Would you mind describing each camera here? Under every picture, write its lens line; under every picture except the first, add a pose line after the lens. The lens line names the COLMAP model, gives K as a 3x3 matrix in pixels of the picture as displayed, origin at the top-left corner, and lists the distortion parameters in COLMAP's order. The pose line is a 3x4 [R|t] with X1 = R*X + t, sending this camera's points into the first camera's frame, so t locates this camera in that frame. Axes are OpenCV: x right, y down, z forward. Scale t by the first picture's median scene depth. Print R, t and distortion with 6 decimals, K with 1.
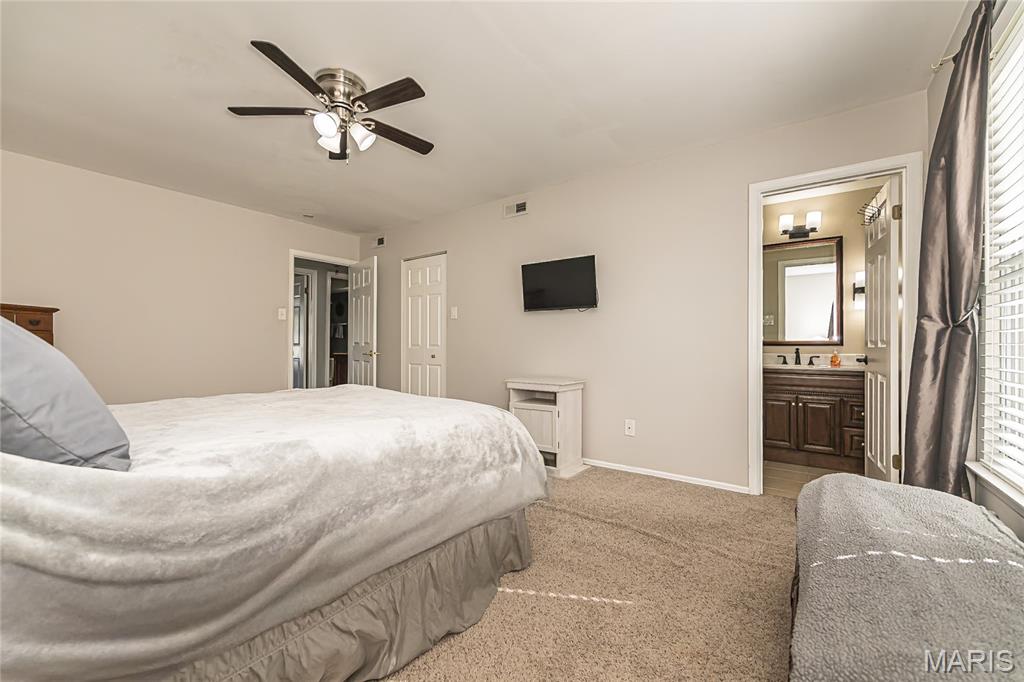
lens RADIAL K [[416.7, 0, 519.7], [0, 416.7, 340.5], [0, 0, 1]] dist [0.000573, -0.000160]
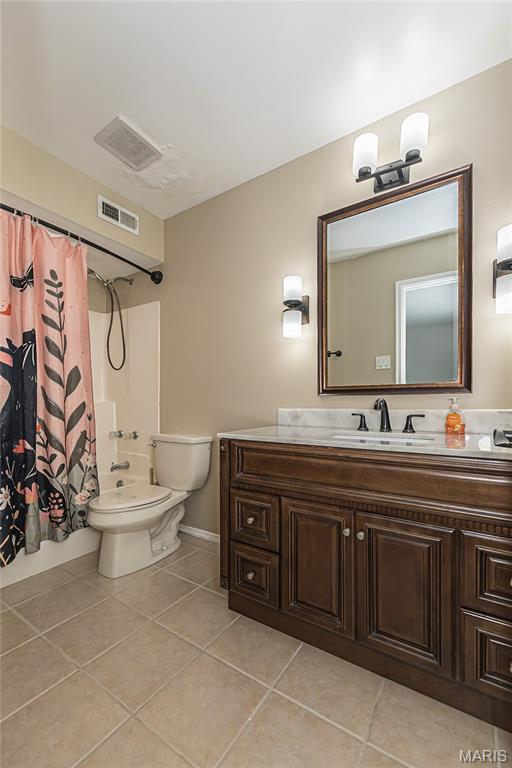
lens RADIAL K [[312.5, 0, 256.8], [0, 312.5, 406.0], [0, 0, 1]] dist [0.000573, -0.000160]
pose [[0.999870, -0.013460, 0.008887, 0.519926], [0.013251, 0.999645, 0.023103, 0.016668], [-0.009195, -0.022982, 0.999694, 0.635981]]
